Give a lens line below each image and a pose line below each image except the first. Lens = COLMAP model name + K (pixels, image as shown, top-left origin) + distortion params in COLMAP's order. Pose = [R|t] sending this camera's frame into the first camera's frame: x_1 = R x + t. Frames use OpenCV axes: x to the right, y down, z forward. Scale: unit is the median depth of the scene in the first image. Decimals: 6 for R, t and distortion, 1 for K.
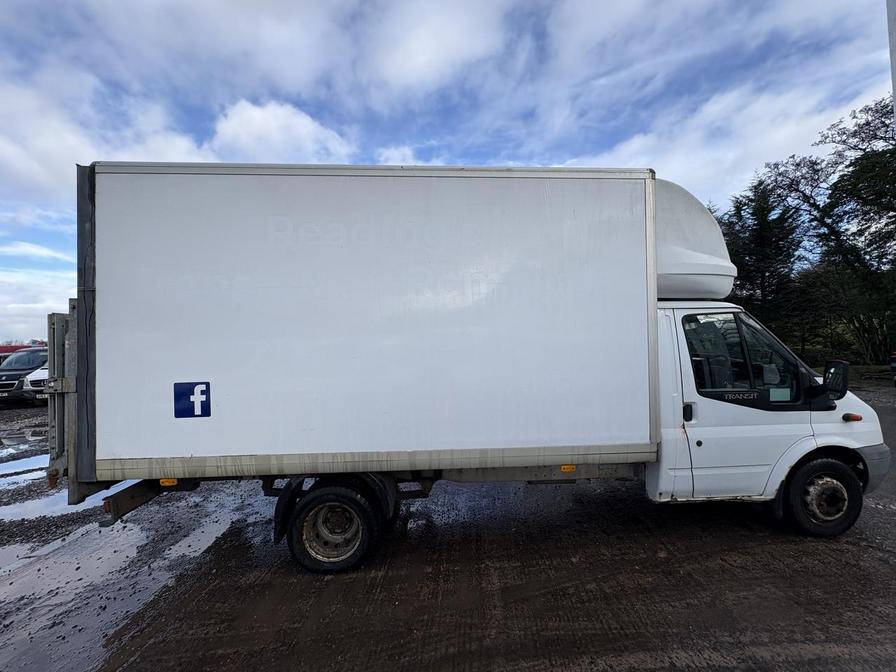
lens RADIAL K [[356.7, 0, 448.1], [0, 356.7, 337.5], [0, 0, 1]] dist [-0.000786, 0.000712]
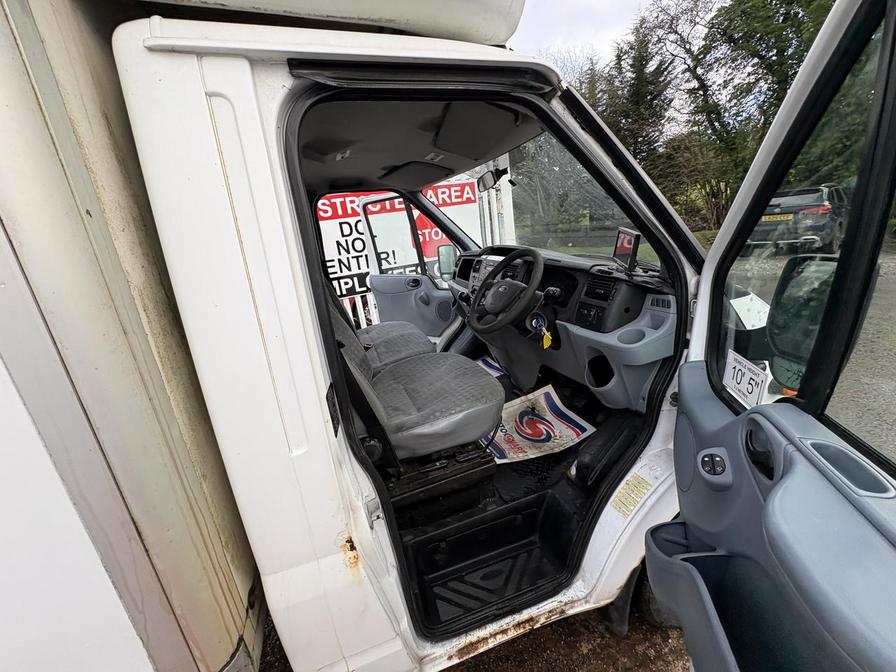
lens RADIAL K [[356.7, 0, 448.9], [0, 356.7, 336.4], [0, 0, 1]] dist [-0.000786, 0.000712]
pose [[0.960546, -0.150991, 0.233566, 0.109731], [0.077108, 0.951457, 0.297967, 0.003240], [-0.267219, -0.268201, 0.925561, 0.121240]]
